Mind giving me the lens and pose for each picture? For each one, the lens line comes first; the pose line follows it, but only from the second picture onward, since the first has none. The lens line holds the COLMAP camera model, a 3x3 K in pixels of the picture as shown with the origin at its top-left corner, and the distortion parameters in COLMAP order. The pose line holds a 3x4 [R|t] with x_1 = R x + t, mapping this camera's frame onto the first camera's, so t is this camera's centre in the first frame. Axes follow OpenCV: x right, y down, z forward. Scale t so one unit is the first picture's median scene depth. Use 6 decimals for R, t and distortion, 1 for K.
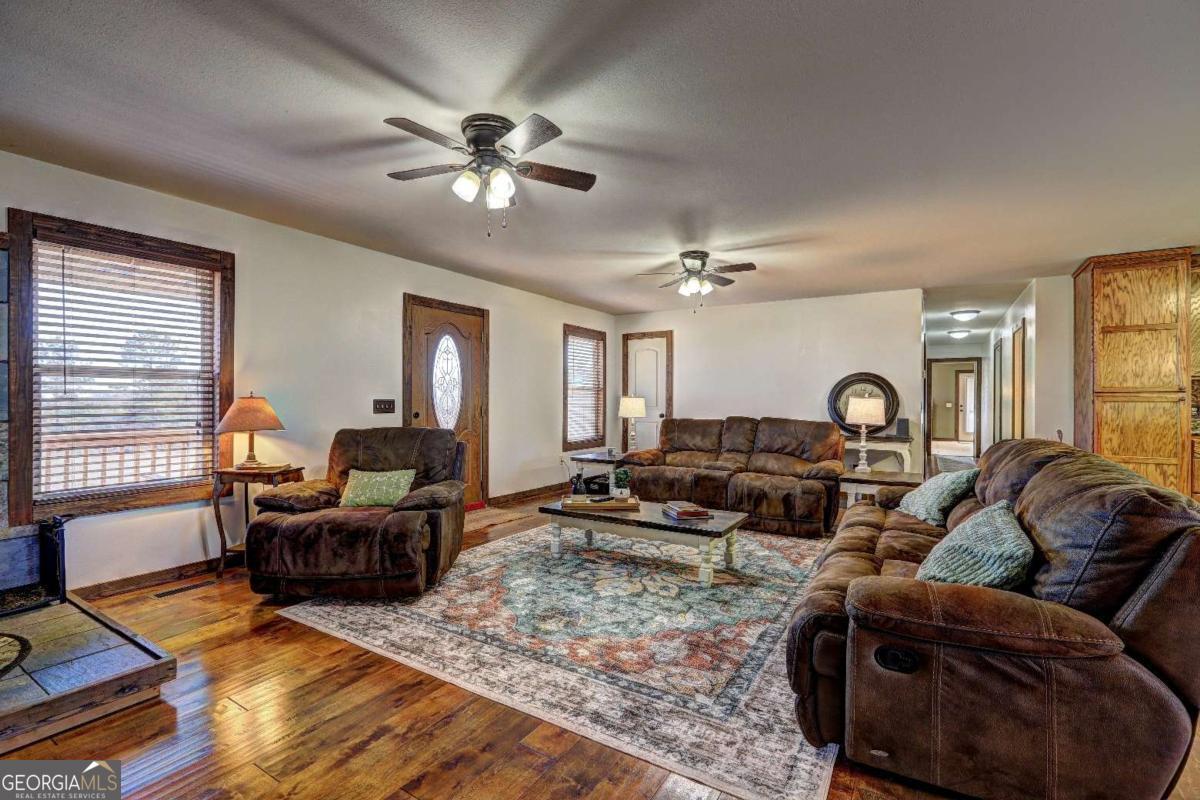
lens RADIAL K [[539.8, 0, 604.7], [0, 539.8, 404.6], [0, 0, 1]] dist [-0.003300, 0.001024]
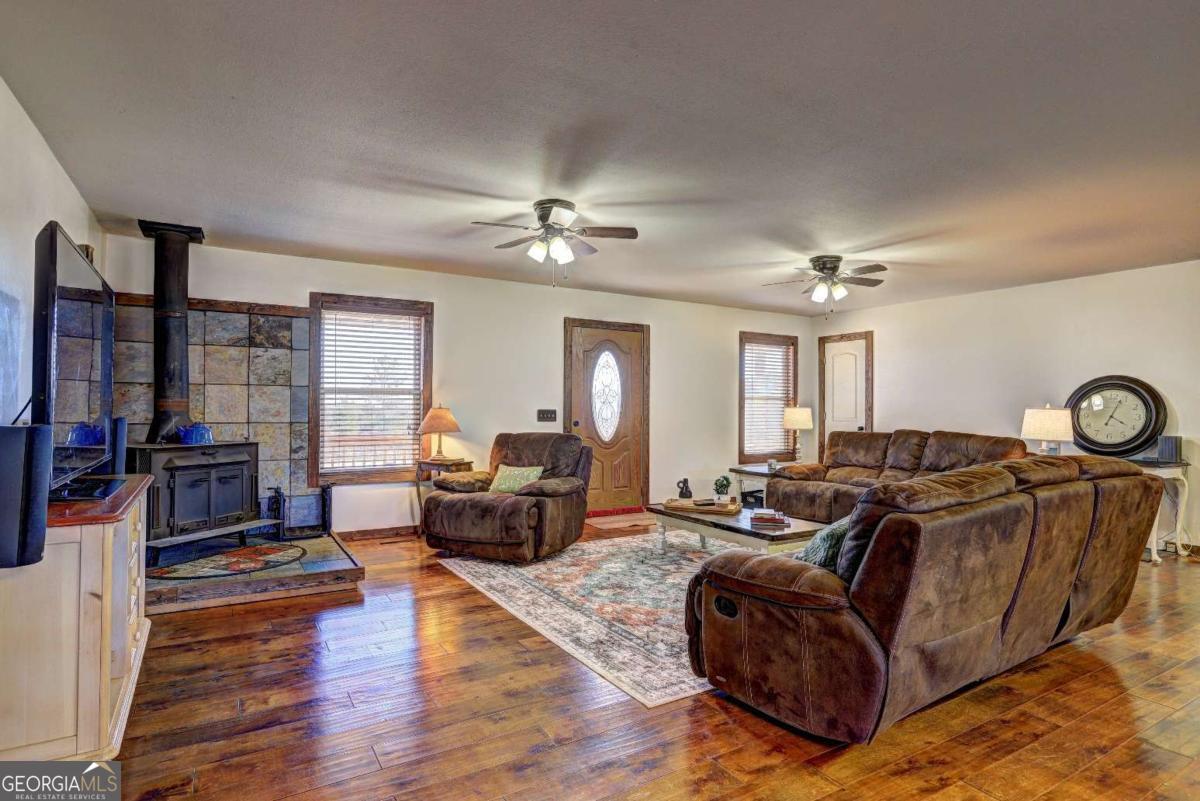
lens RADIAL K [[630.7, 0, 594.8], [0, 630.7, 401.4], [0, 0, 1]] dist [-0.011078, 0.000533]
pose [[0.889671, -0.003773, -0.456587, 0.407999], [-0.006135, 0.999777, -0.020218, -0.000161], [0.456561, 0.020788, 0.889449, -0.229023]]
